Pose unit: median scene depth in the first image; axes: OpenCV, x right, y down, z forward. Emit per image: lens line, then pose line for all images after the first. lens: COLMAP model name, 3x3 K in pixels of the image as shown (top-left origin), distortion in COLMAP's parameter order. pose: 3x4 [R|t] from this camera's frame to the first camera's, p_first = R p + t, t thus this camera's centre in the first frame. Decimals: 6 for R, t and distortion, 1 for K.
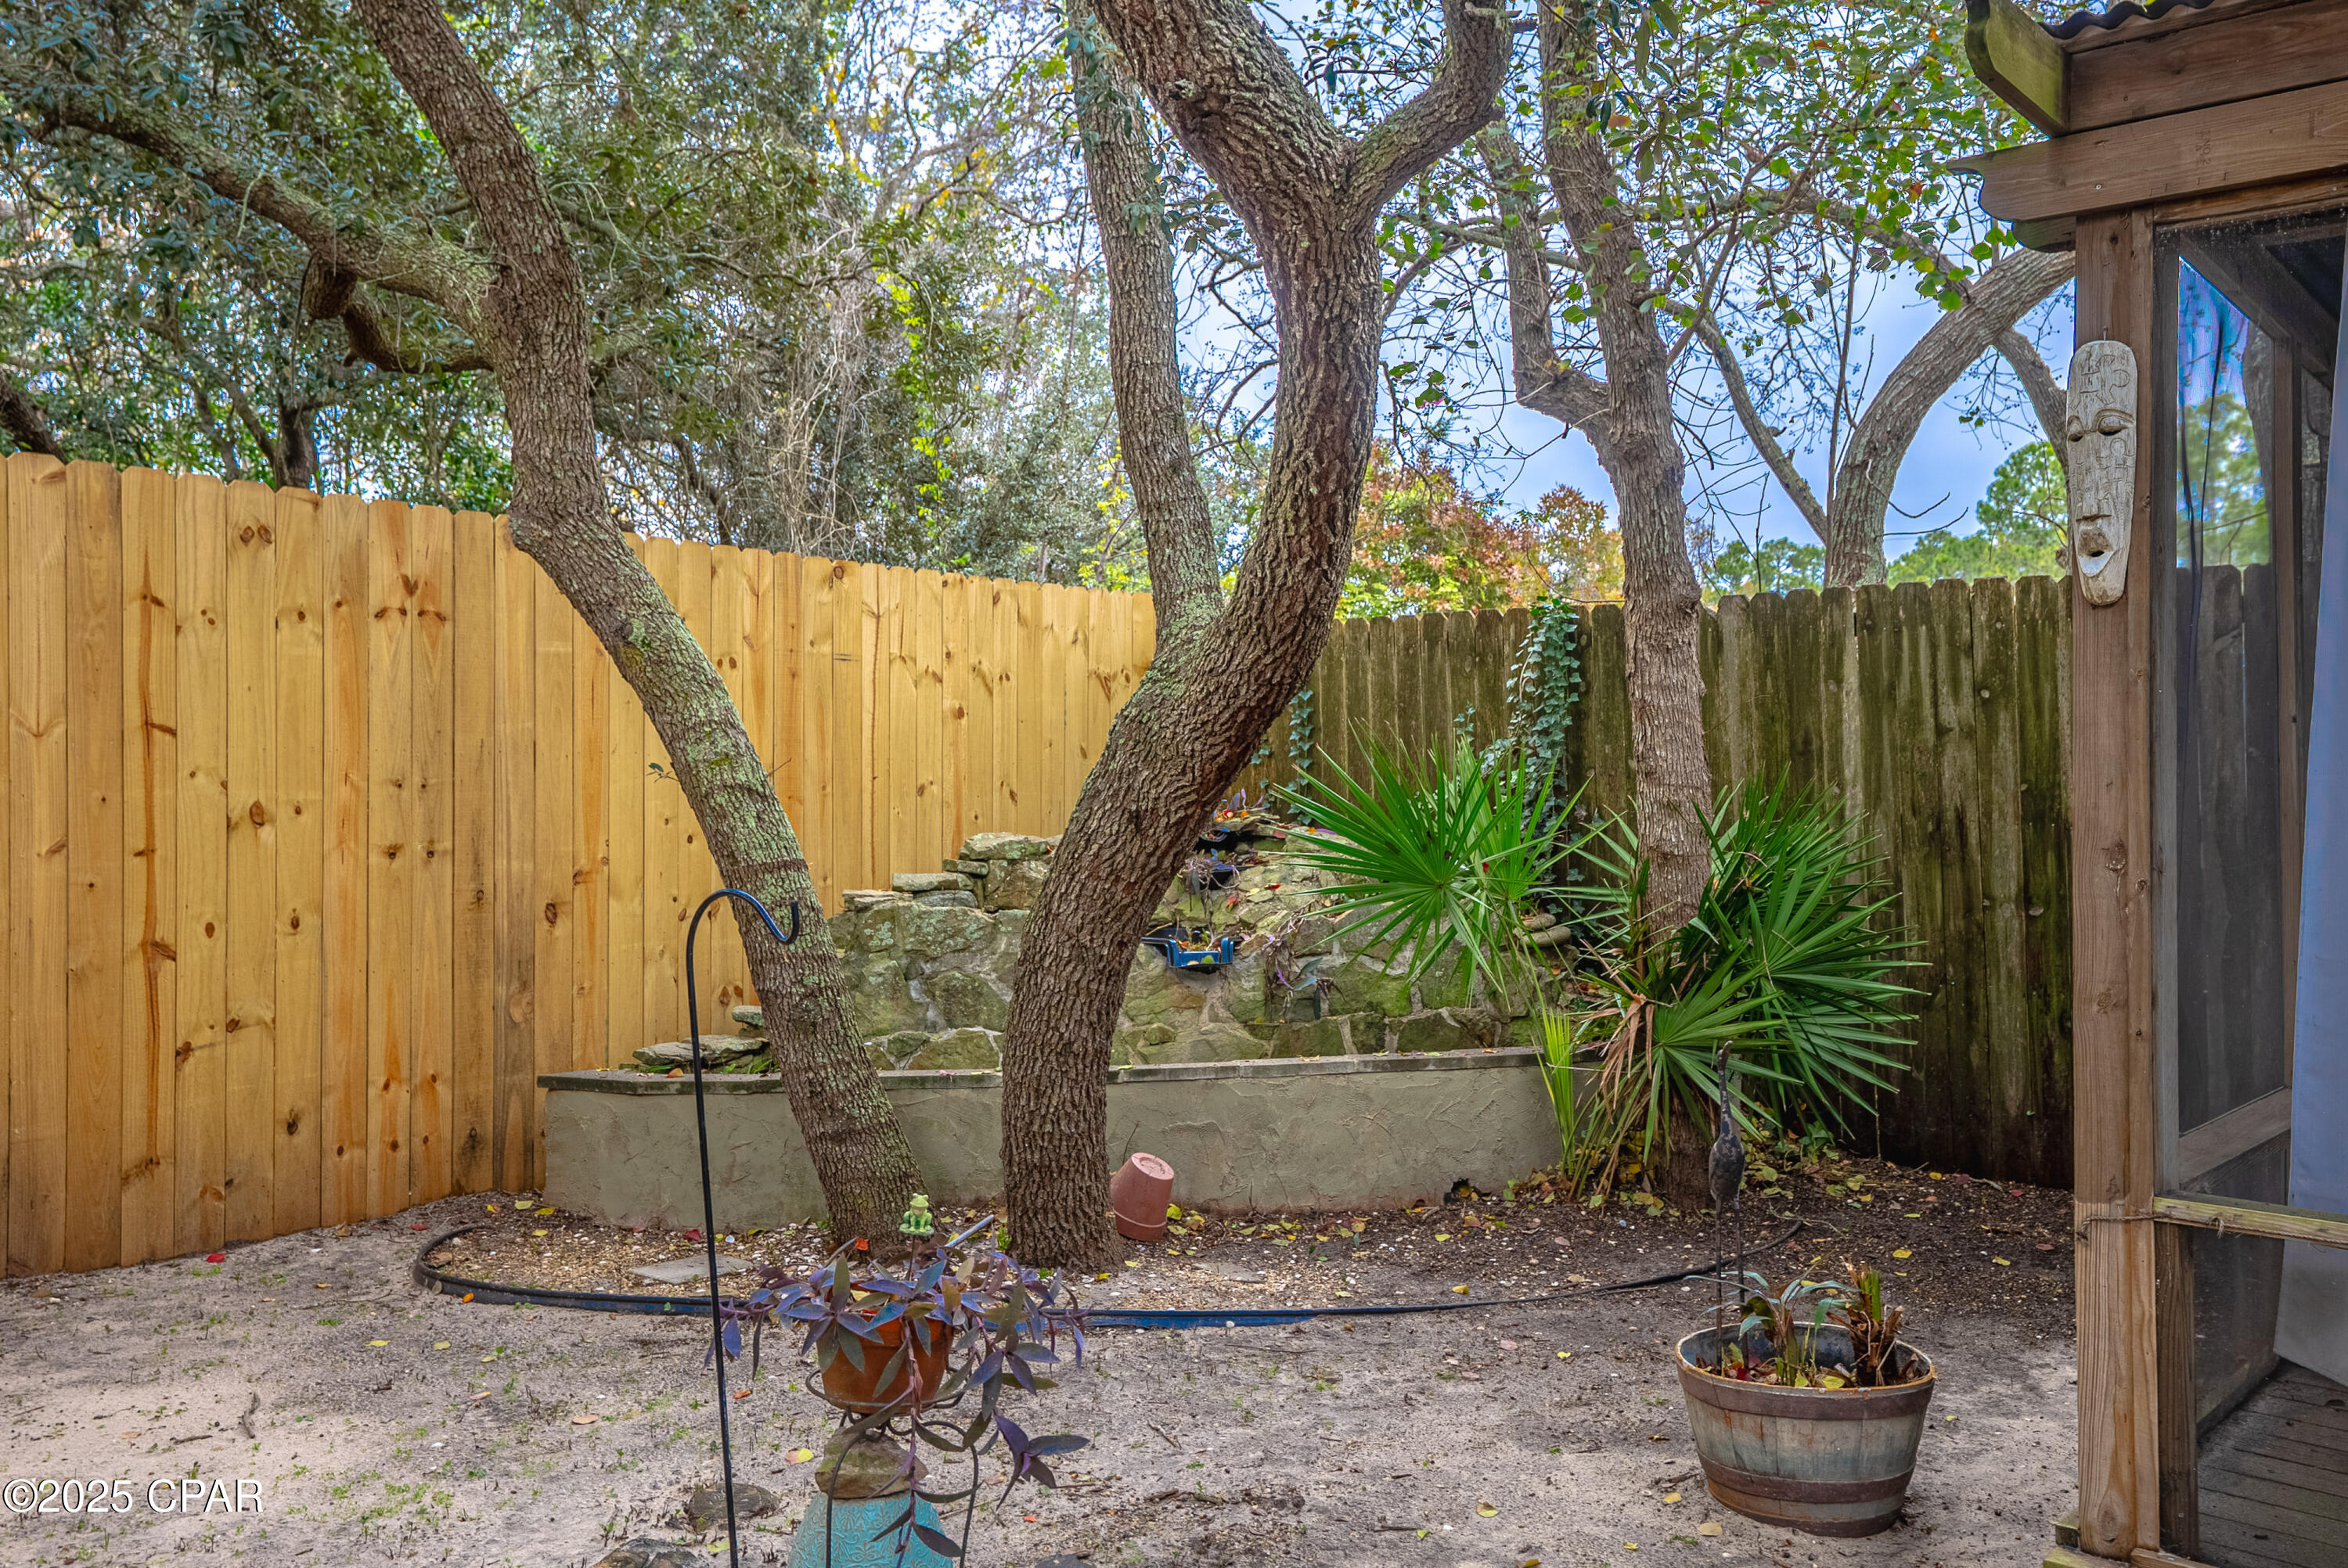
lens RADIAL K [[2144.0, 0, 1175.5], [0, 2144.0, 783.9], [0, 0, 1]] dist [0.023423, 0.000000]
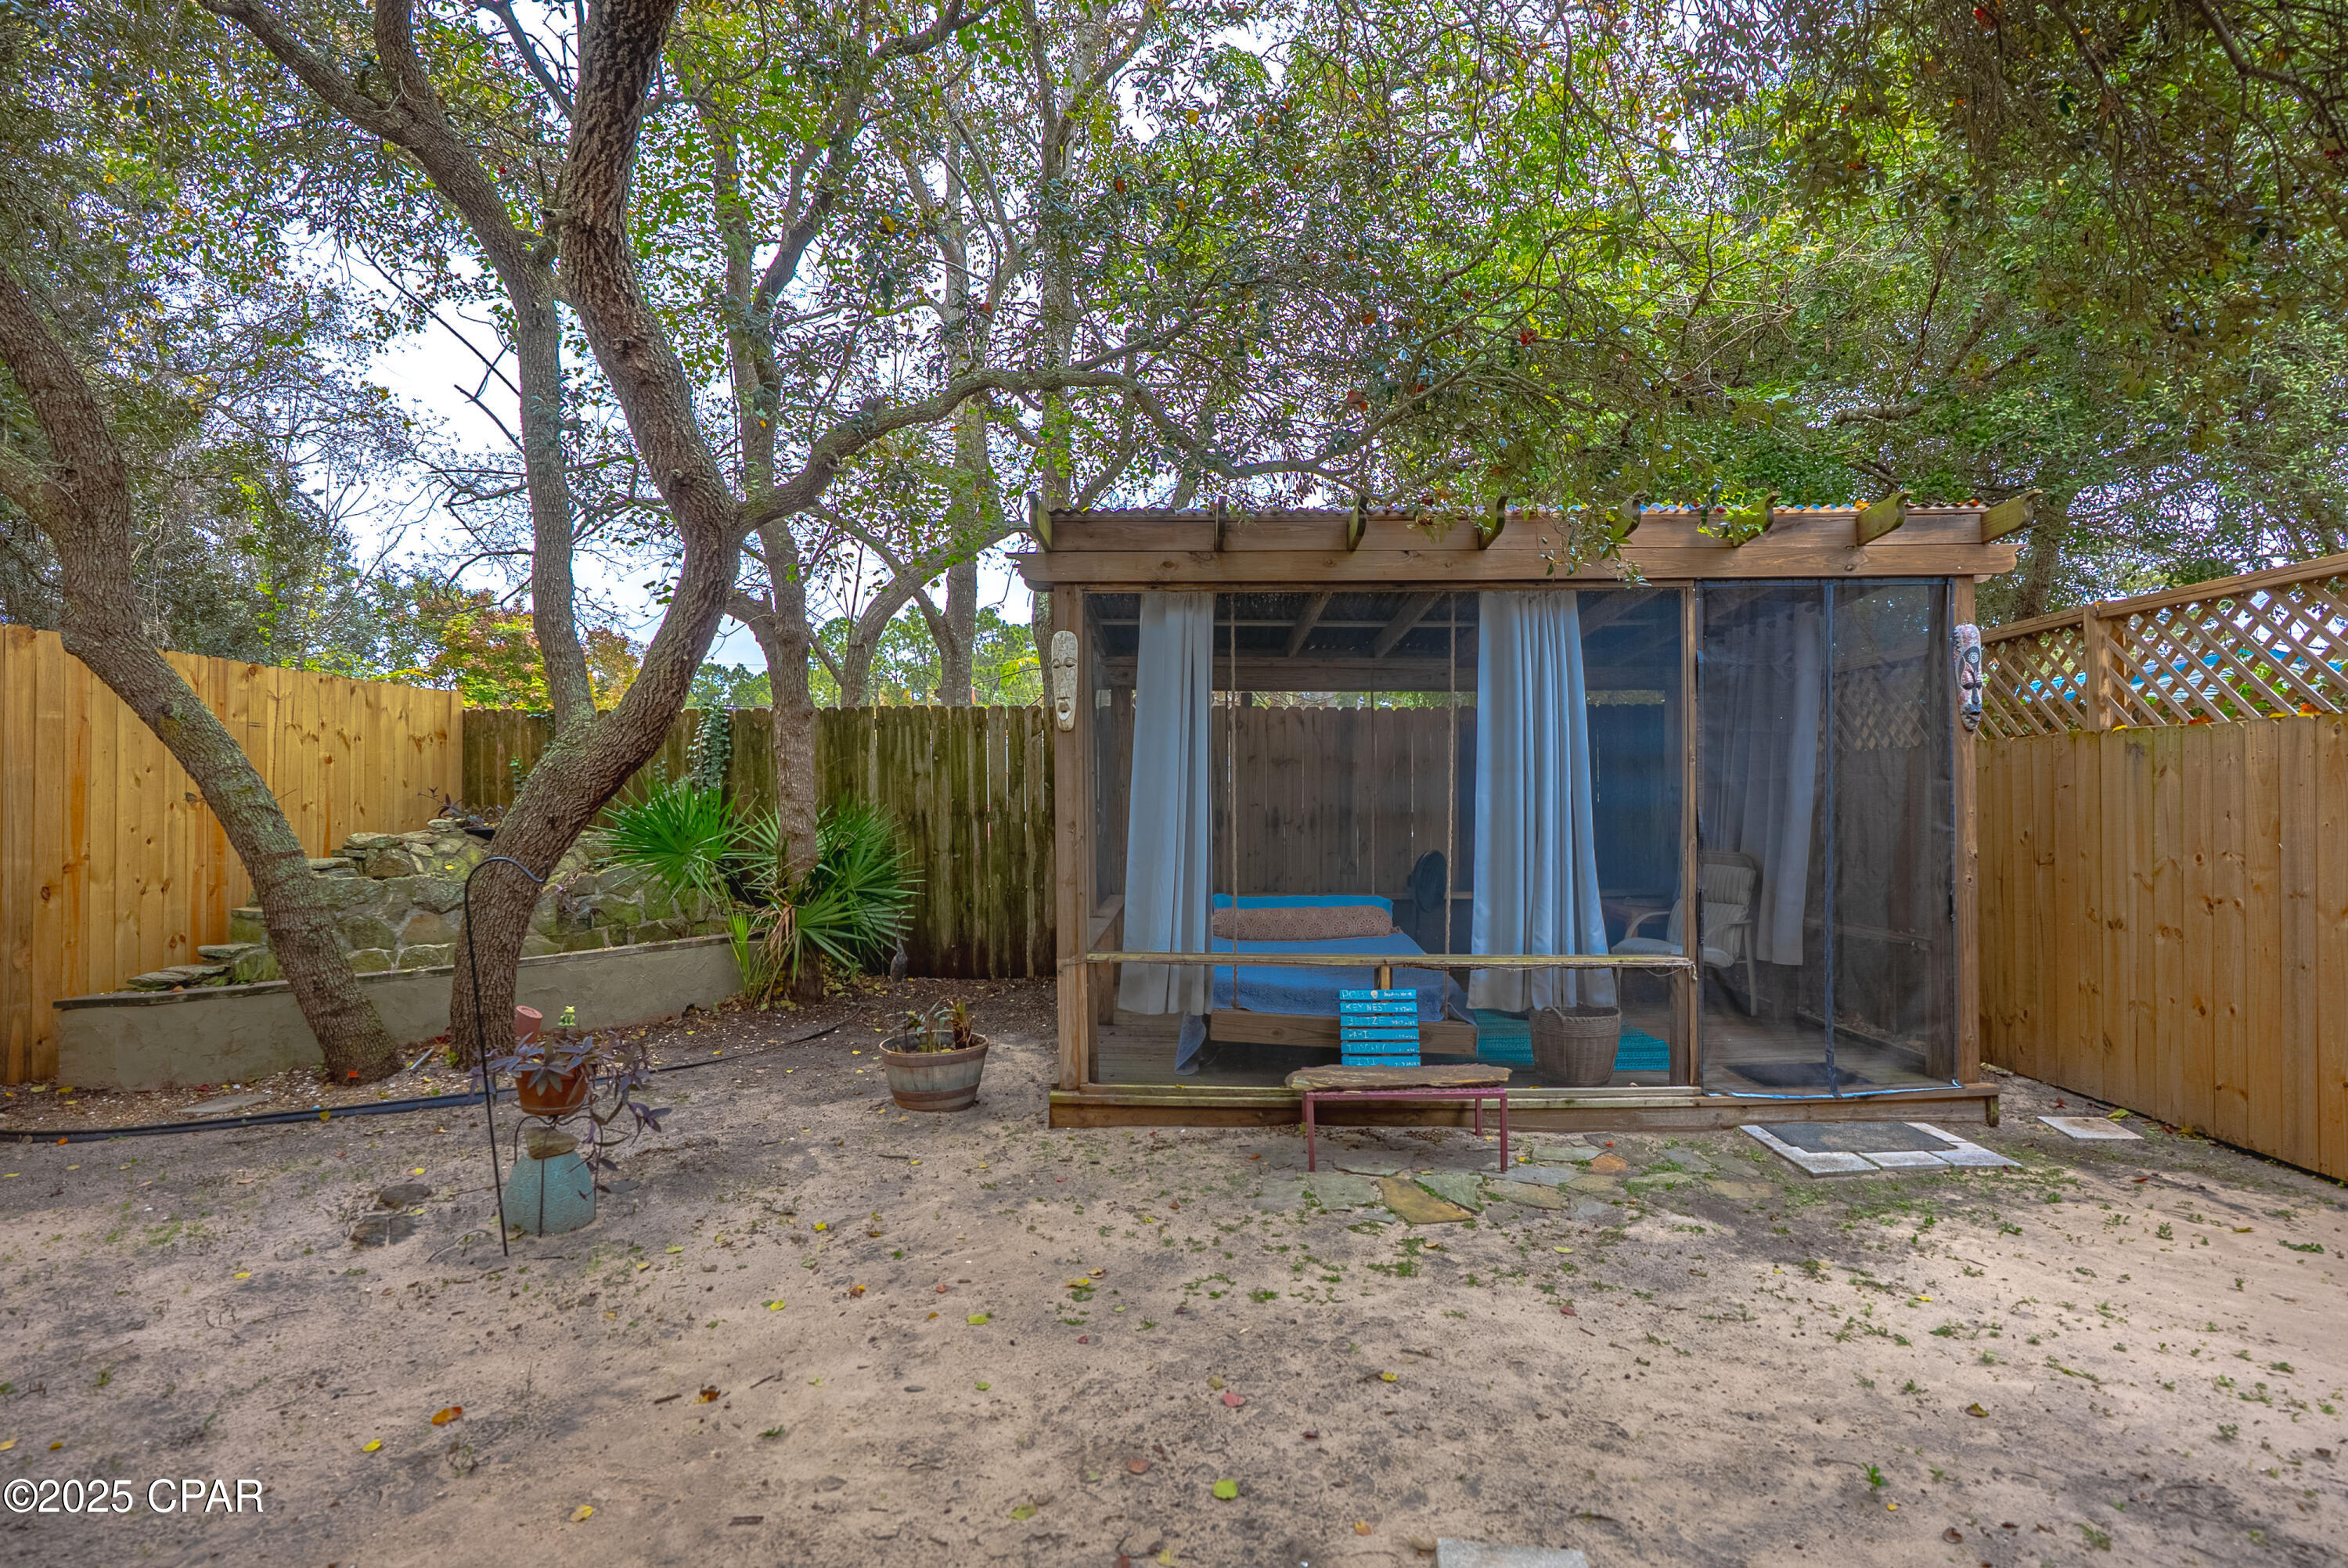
lens RADIAL K [[1127.1, 0, 1171.8], [0, 1127.1, 781.1], [0, 0, 1]] dist [-0.038915, 0.010666]
pose [[0.805065, 0.001201, 0.593185, -0.118289], [0.008287, 0.999878, -0.013272, -0.000949], [-0.593128, 0.015600, 0.804957, -0.077883]]
